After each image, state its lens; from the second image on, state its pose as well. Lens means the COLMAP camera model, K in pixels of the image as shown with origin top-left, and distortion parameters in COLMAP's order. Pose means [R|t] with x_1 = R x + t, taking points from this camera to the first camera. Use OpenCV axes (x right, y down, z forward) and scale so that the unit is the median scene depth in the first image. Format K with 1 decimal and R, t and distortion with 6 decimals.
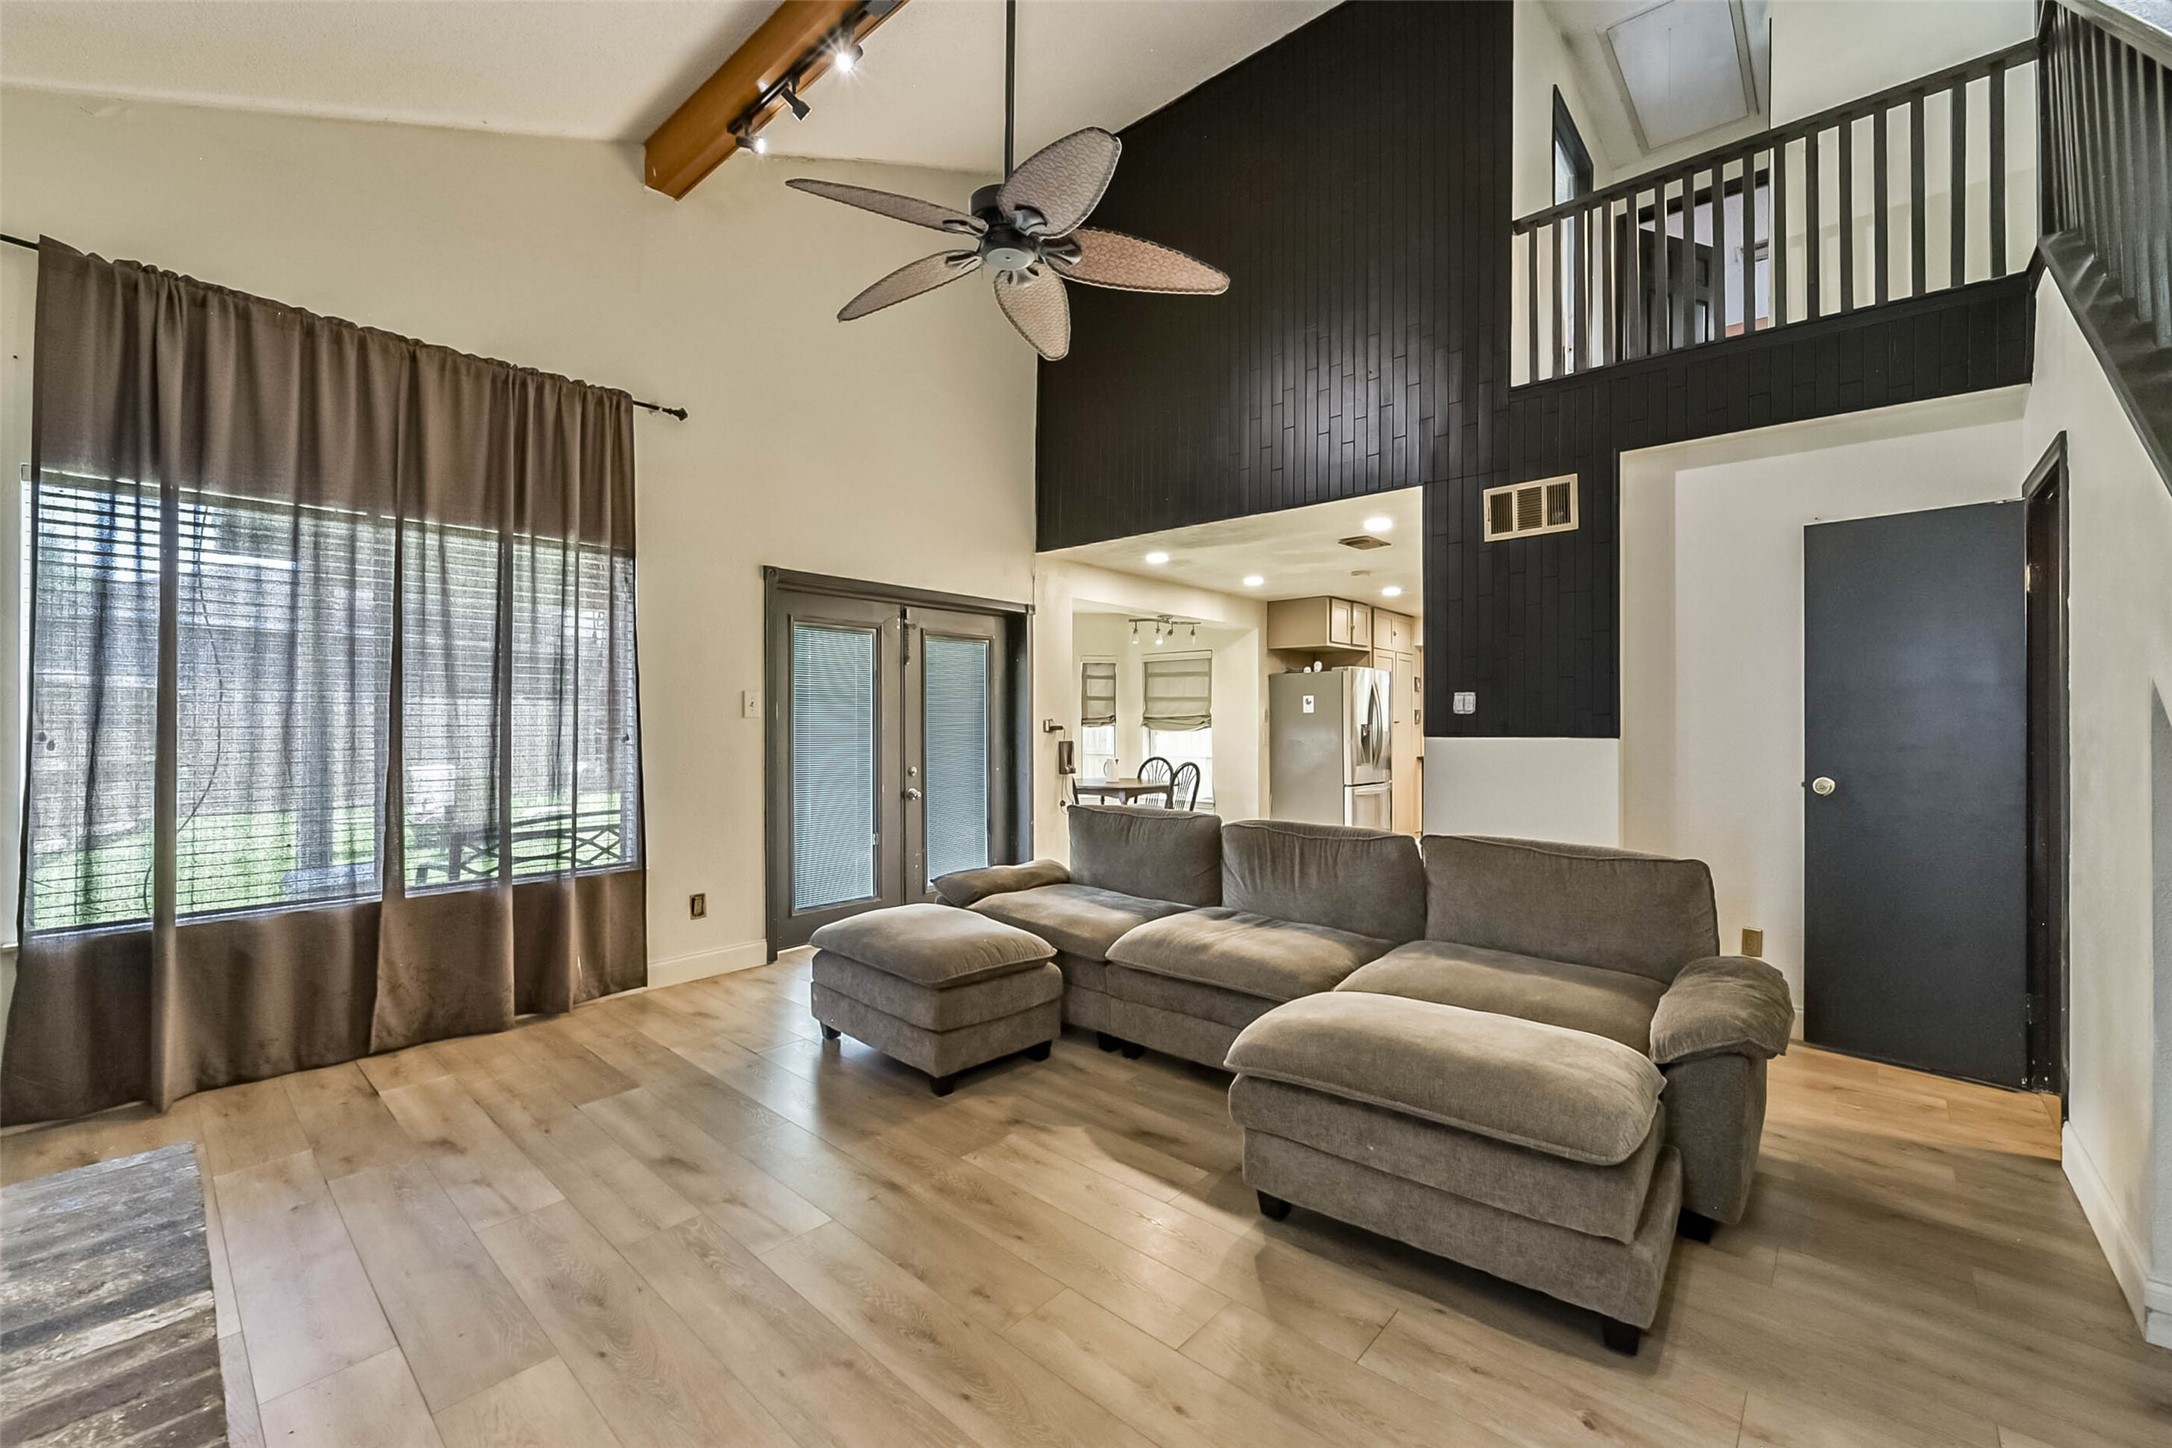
lens RADIAL K [[865.8, 0, 1091.8], [0, 865.8, 720.5], [0, 0, 1]] dist [-0.002093, 0.005332]
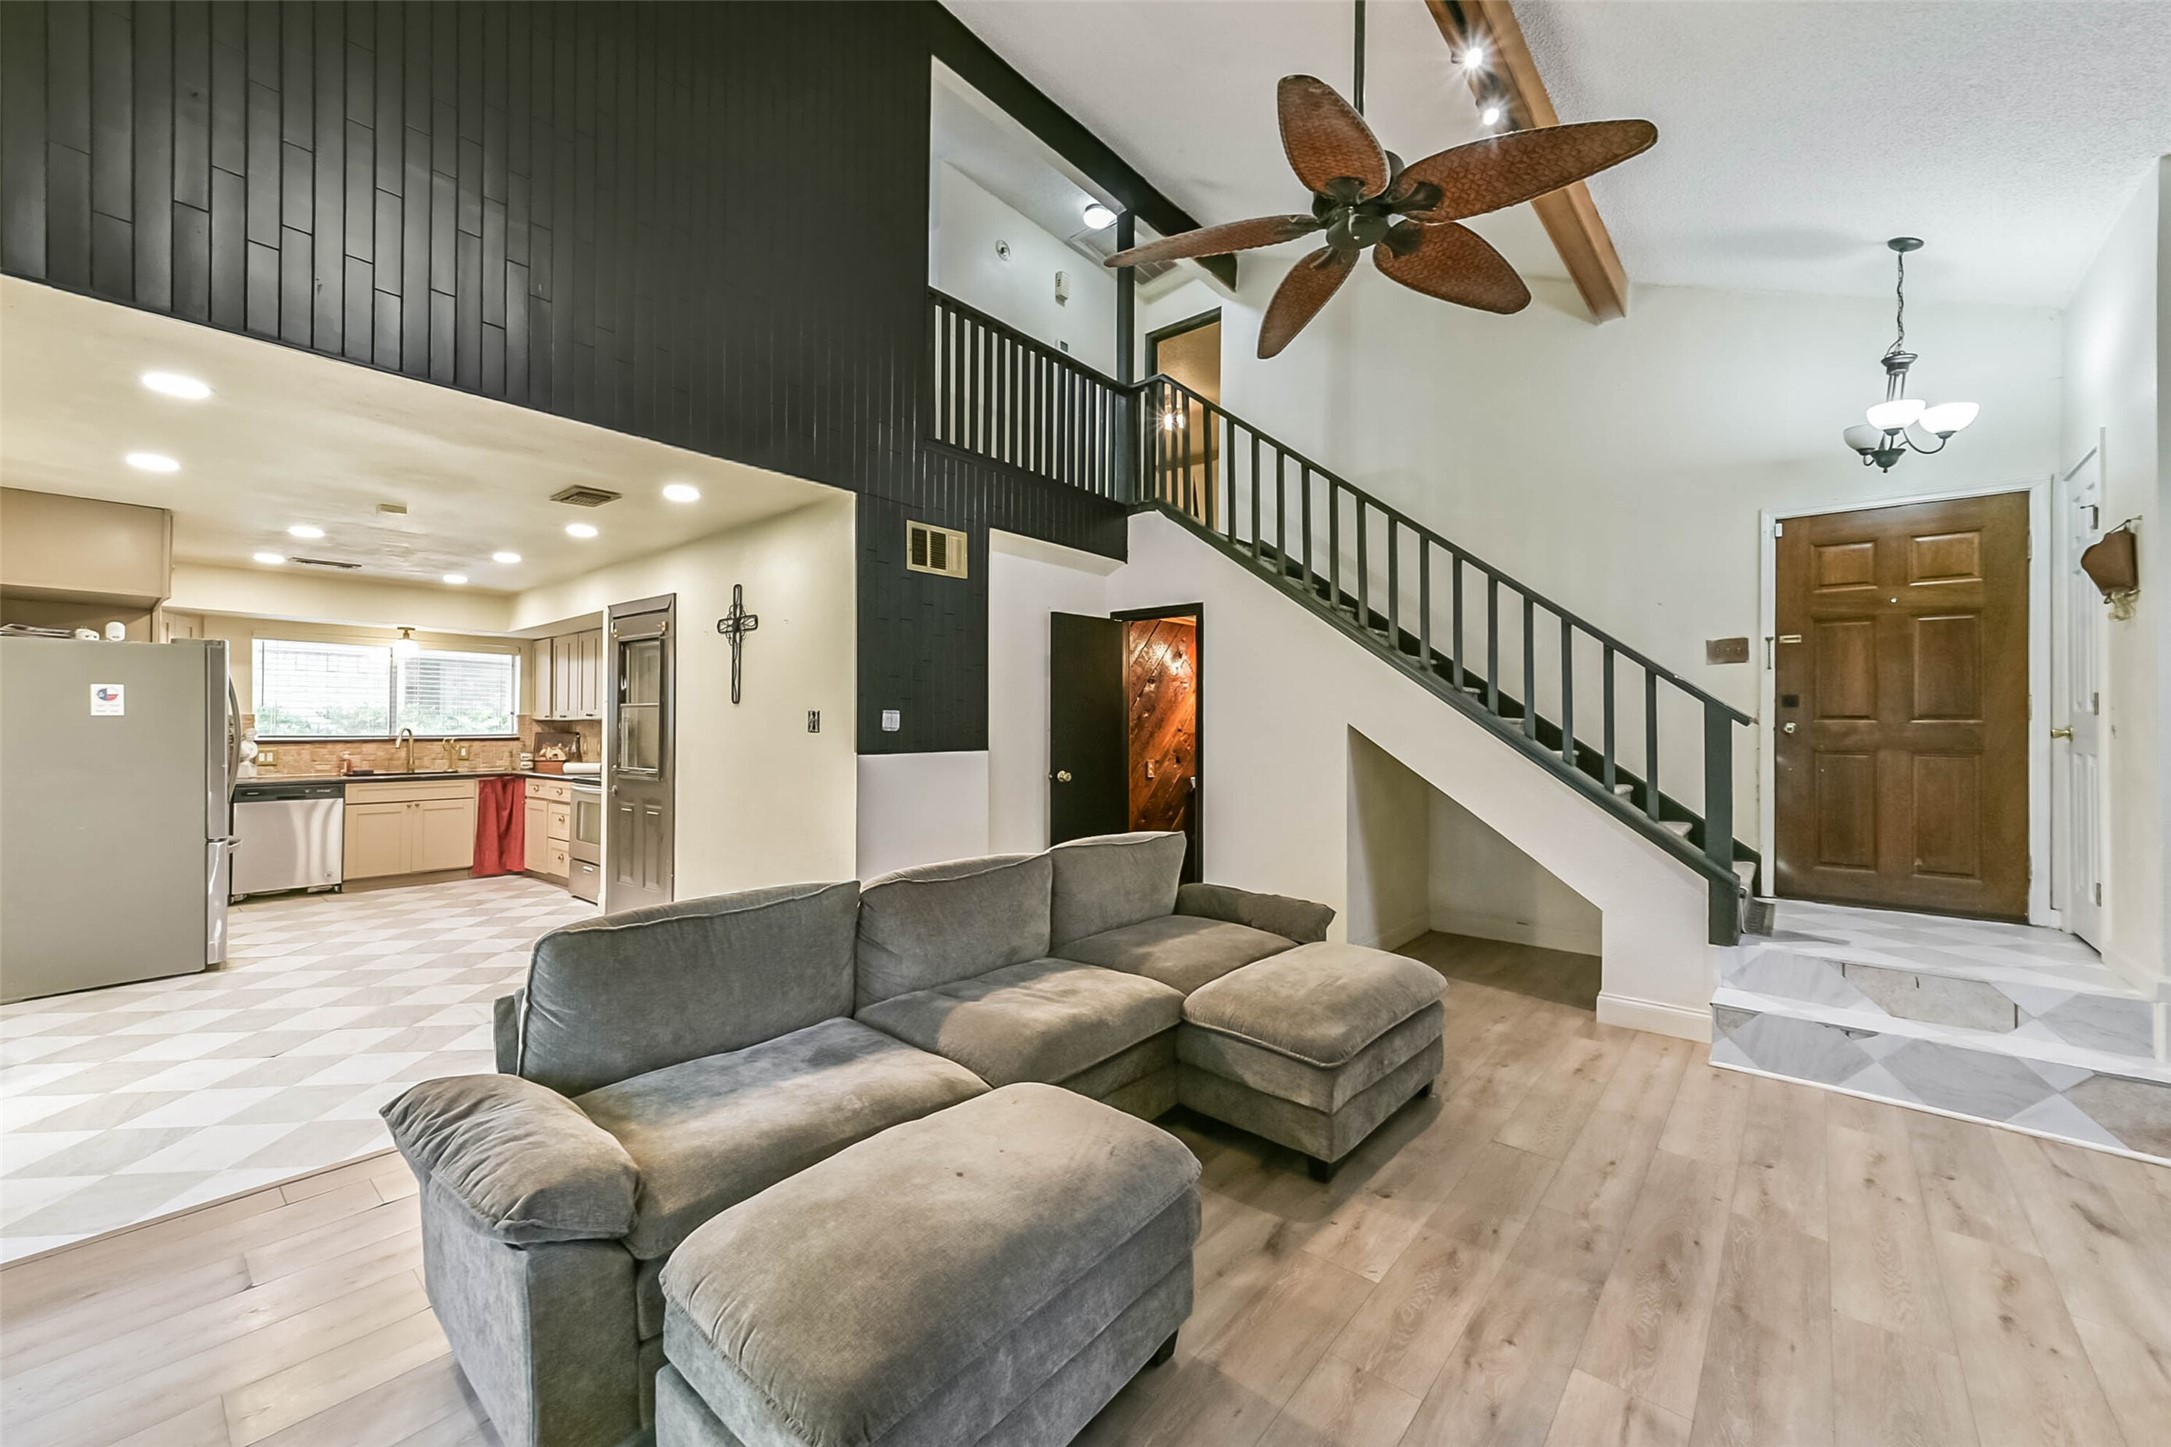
lens RADIAL K [[843.8, 0, 1091.0], [0, 843.8, 716.4], [0, 0, 1]] dist [0.013770, -0.004771]
pose [[-0.024952, 0.007713, 0.999659, -0.571323], [-0.009127, 0.999927, -0.007942, -0.020145], [-0.999647, -0.009323, -0.024880, 0.812864]]
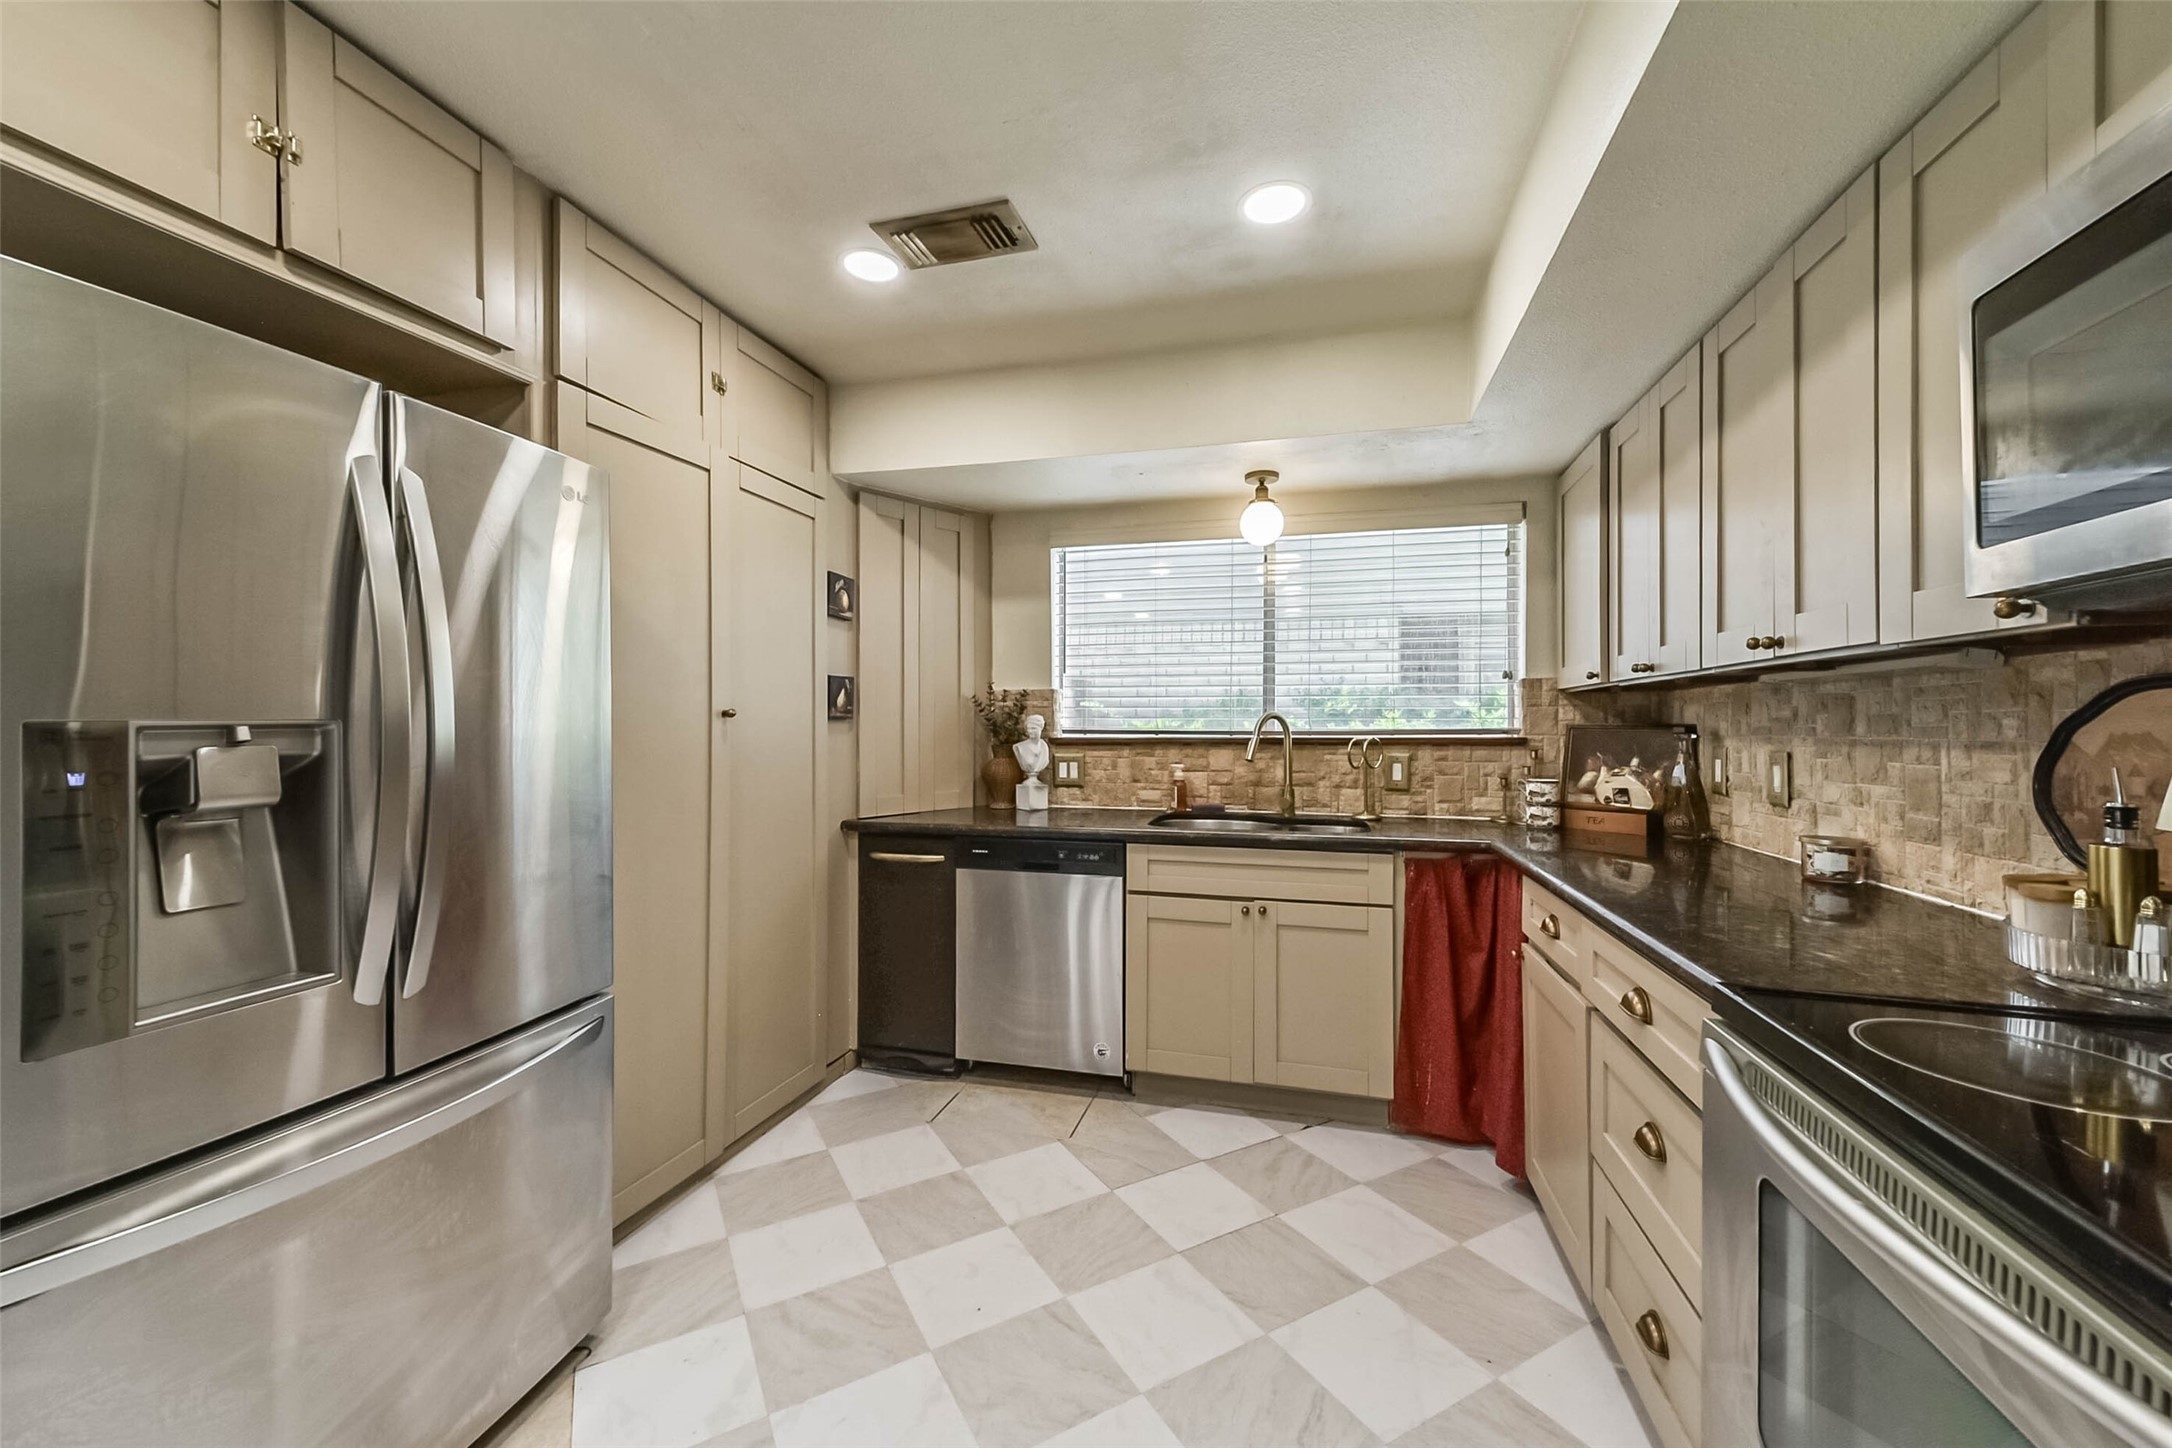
lens RADIAL K [[839.4, 0, 1088.0], [0, 839.4, 718.7], [0, 0, 1]] dist [0.027840, -0.005371]
pose [[0.894296, -0.000794, 0.447475, 0.743414], [0.000467, 1.000000, 0.000841, 0.006698], [-0.447475, -0.000543, 0.894296, 1.591684]]
